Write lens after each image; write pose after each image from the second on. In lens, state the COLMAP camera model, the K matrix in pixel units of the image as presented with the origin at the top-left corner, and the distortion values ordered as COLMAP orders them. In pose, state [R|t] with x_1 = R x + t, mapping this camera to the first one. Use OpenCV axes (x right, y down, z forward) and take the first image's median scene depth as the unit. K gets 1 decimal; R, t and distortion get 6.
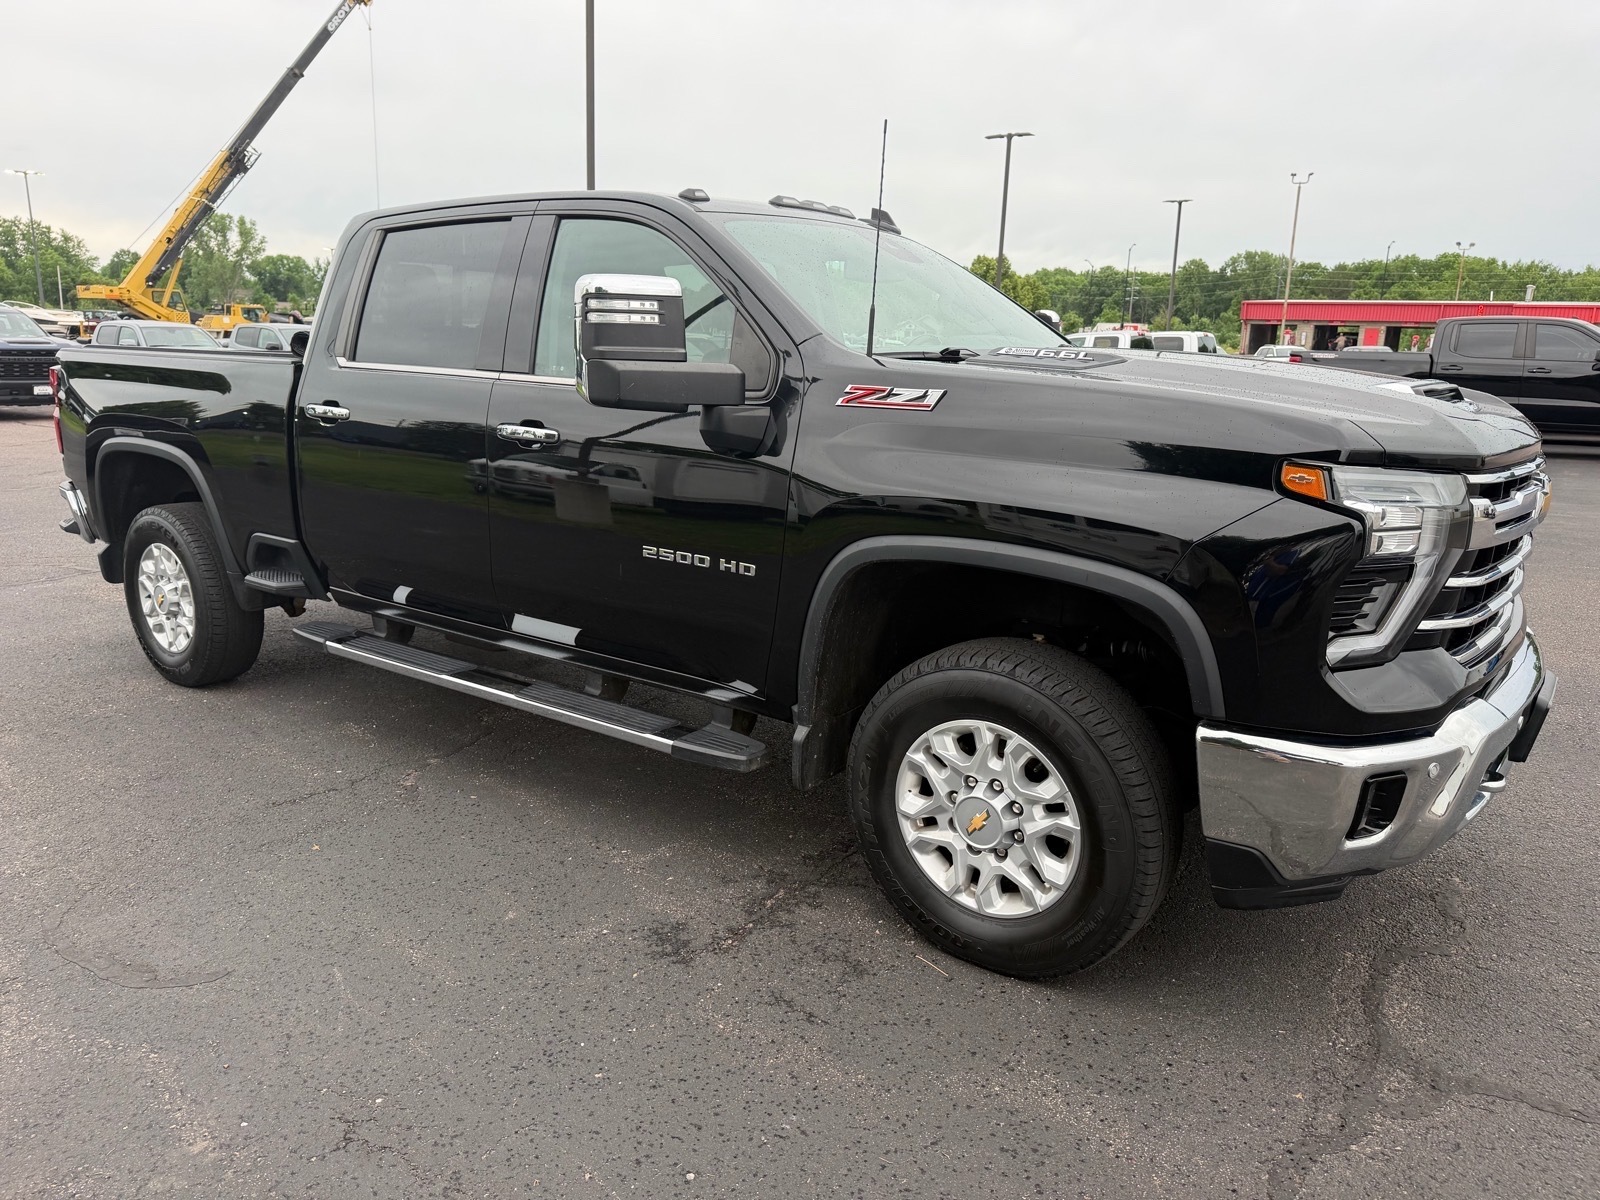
lens RADIAL K [[1116.6, 0, 800.0], [0, 1116.6, 600.0], [0, 0, 1]] dist [0.105064, -0.137710]
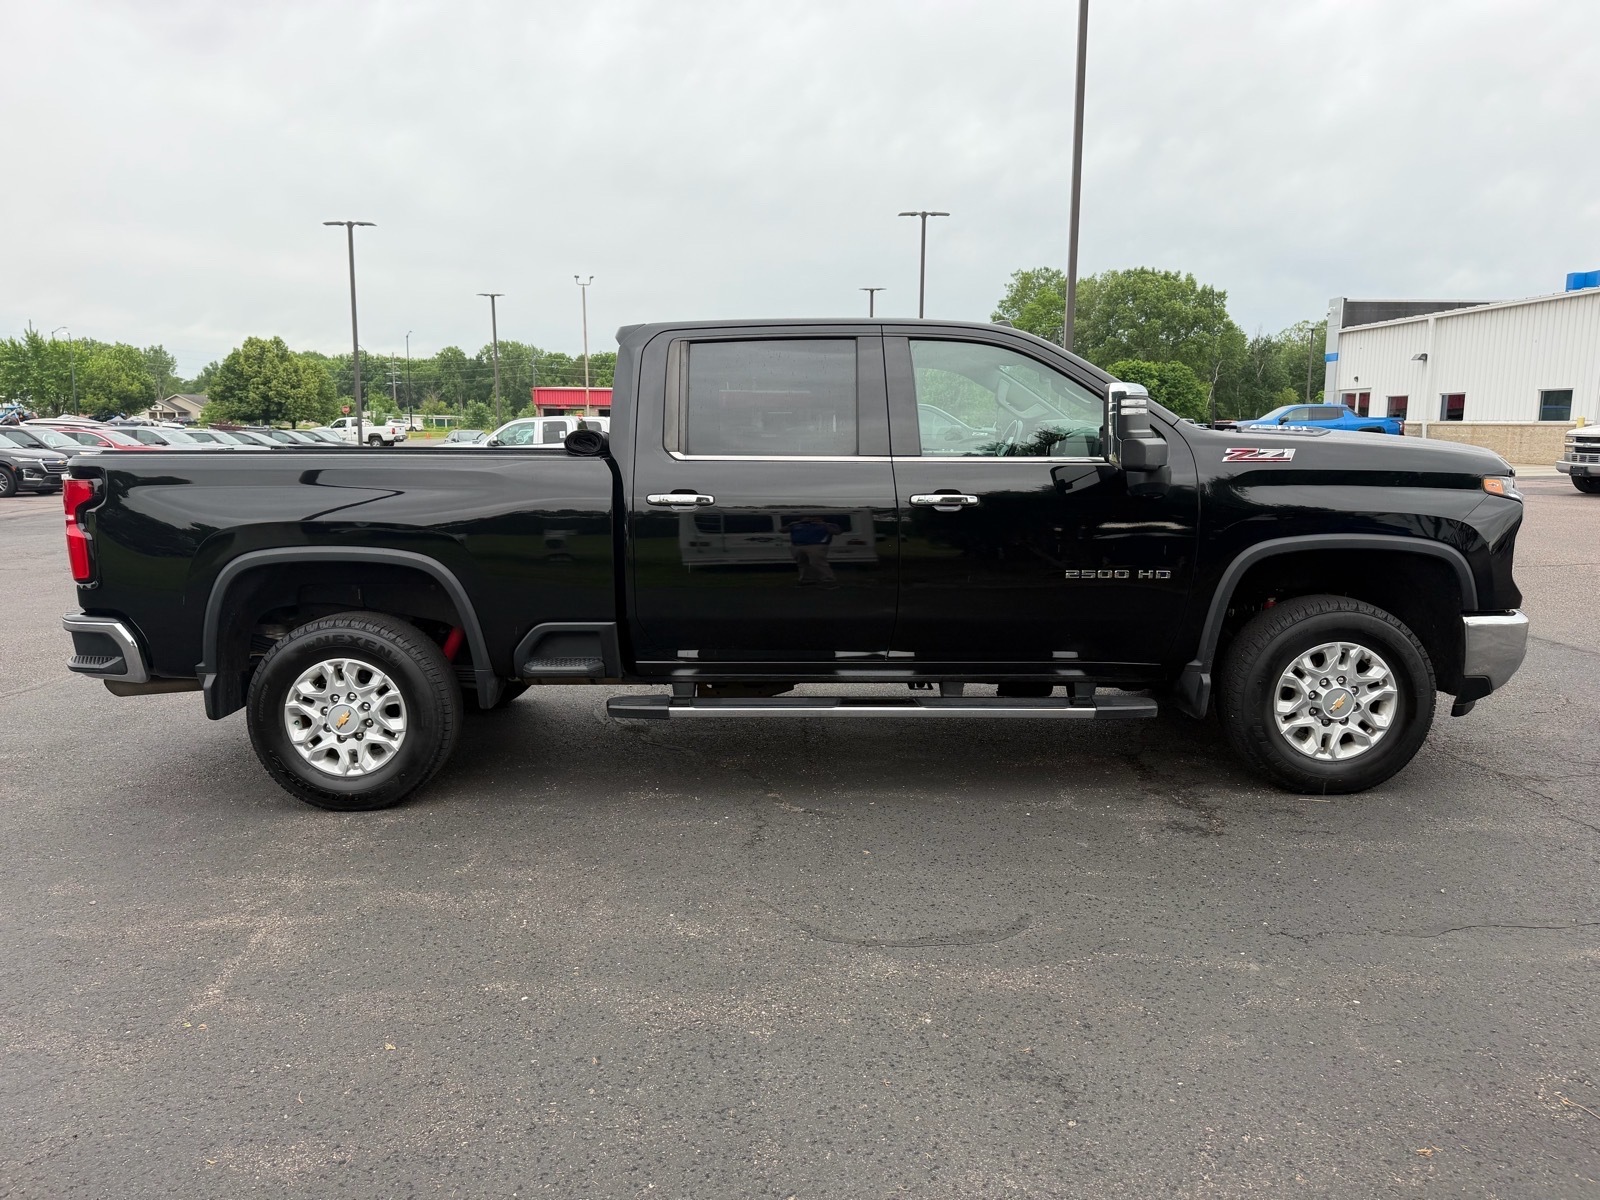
lens RADIAL K [[1121.8, 0, 795.1], [0, 1121.8, 580.6], [0, 0, 1]] dist [0.111551, -0.201895]
pose [[0.813833, -0.100839, 0.572283, -1.094328], [0.150796, 0.987739, -0.040400, -0.027126], [-0.561192, 0.119177, 0.819061, 0.033671]]
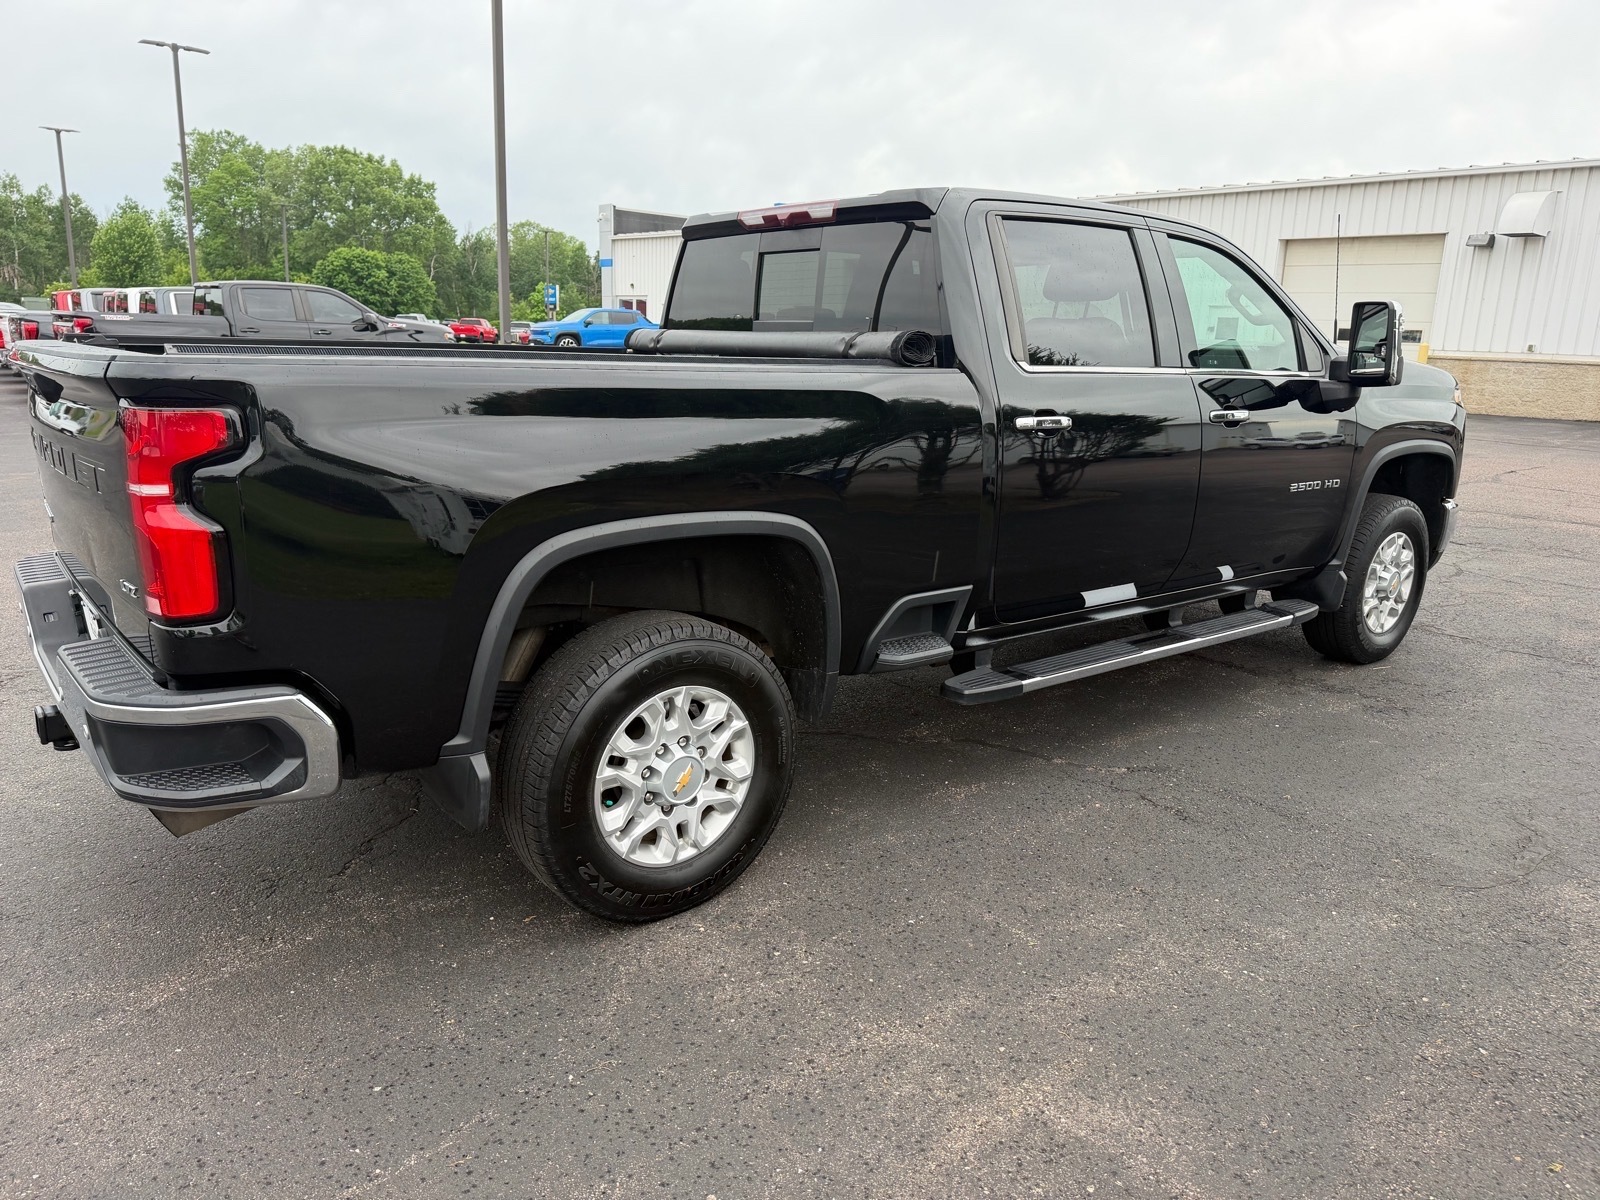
lens RADIAL K [[1140.1, 0, 799.7], [0, 1140.1, 581.0], [0, 0, 1]] dist [0.037564, -0.039576]
pose [[0.261459, -0.216435, 0.940635, -1.516820], [0.194809, 0.966313, 0.168194, -0.263514], [-0.945351, 0.139268, 0.294815, 1.050519]]
